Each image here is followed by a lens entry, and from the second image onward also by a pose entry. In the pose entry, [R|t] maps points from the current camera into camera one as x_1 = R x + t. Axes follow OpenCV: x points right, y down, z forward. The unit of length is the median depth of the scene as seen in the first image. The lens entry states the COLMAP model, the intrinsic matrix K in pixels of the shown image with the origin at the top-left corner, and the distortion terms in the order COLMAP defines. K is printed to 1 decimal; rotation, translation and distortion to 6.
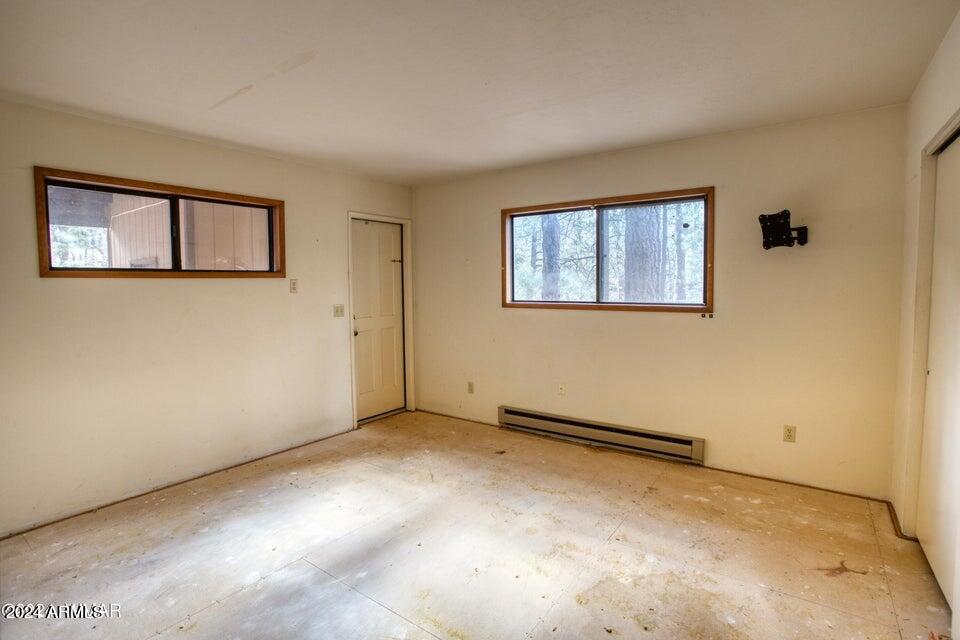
lens RADIAL K [[479.1, 0, 480.0], [0, 479.1, 320.0], [0, 0, 1]] dist [-0.000270, -0.000011]
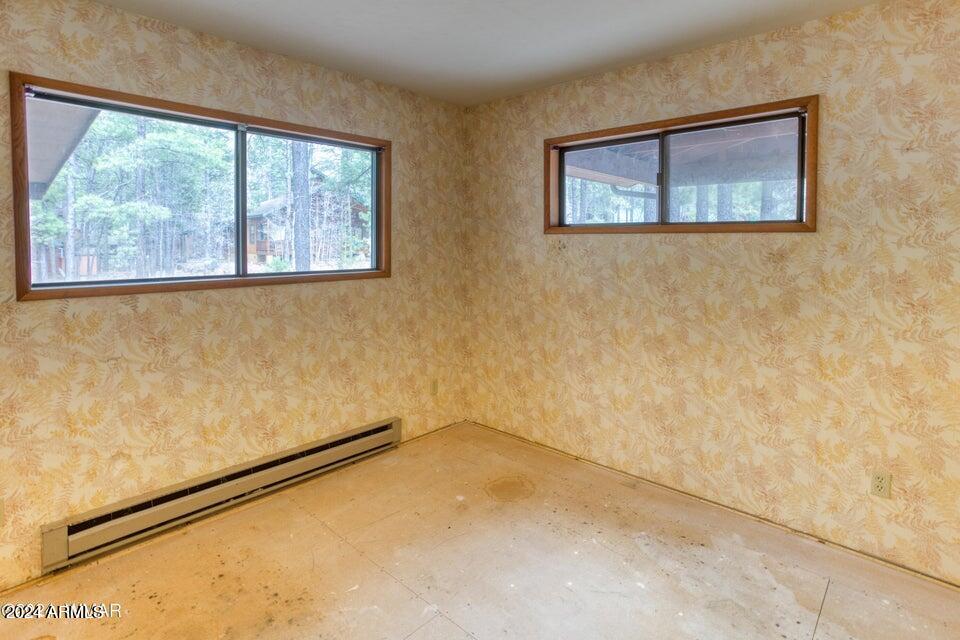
lens RADIAL K [[479.1, 0, 480.0], [0, 479.1, 320.0], [0, 0, 1]] dist [-0.000270, -0.000011]
pose [[-0.142943, 0.168696, -0.975248, 0.286570], [-0.085234, 0.979608, 0.181943, -0.064540], [0.986054, 0.109132, -0.125649, 0.828296]]
